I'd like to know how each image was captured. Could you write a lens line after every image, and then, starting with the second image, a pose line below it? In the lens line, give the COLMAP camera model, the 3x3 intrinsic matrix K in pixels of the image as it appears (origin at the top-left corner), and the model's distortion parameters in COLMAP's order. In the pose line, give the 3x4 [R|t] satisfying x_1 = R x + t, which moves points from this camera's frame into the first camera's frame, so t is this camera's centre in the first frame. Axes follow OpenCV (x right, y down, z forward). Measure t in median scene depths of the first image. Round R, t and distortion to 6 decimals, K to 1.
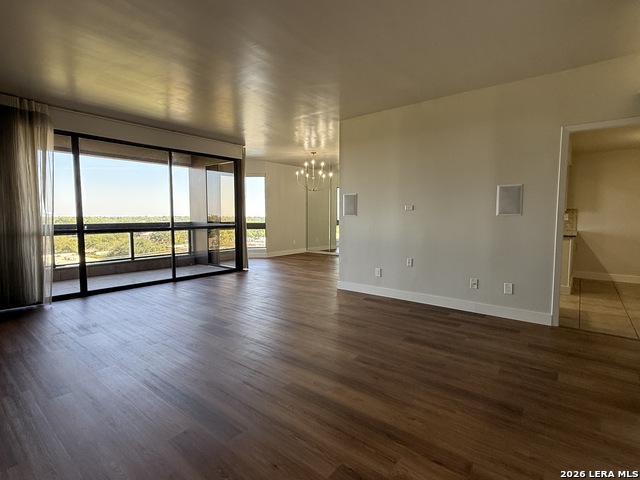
lens RADIAL K [[323.5, 0, 320.0], [0, 323.5, 240.0], [0, 0, 1]] dist [0.000085, 0.000132]
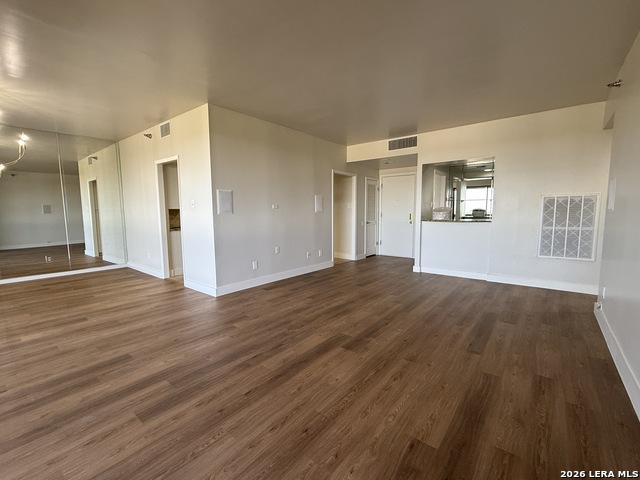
lens RADIAL K [[285.6, 0, 320.0], [0, 285.6, 240.0], [0, 0, 1]] dist [-0.002566, -0.000129]
pose [[-0.000114, -0.097039, 0.995281, -1.025131], [0.087018, 0.991504, 0.096681, -0.077952], [-0.996207, 0.086619, 0.008332, 1.021064]]
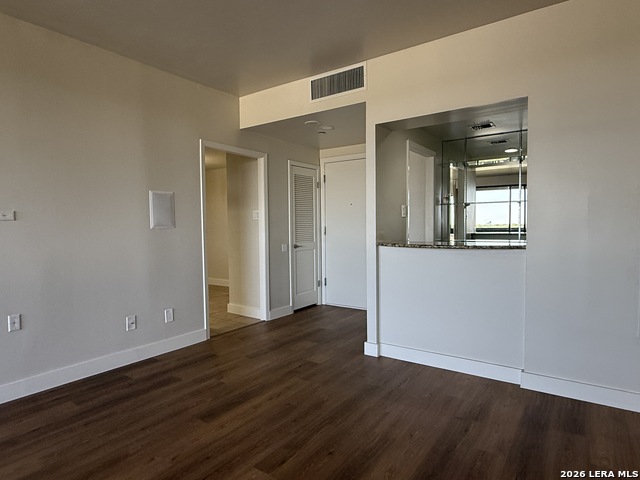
lens RADIAL K [[380.6, 0, 320.0], [0, 380.6, 240.0], [0, 0, 1]] dist [0.000620, -0.000919]
pose [[-0.064768, -0.037993, 0.997177, -0.426200], [0.090930, 0.994893, 0.043812, -0.052568], [-0.993749, 0.093510, -0.060983, 0.682494]]
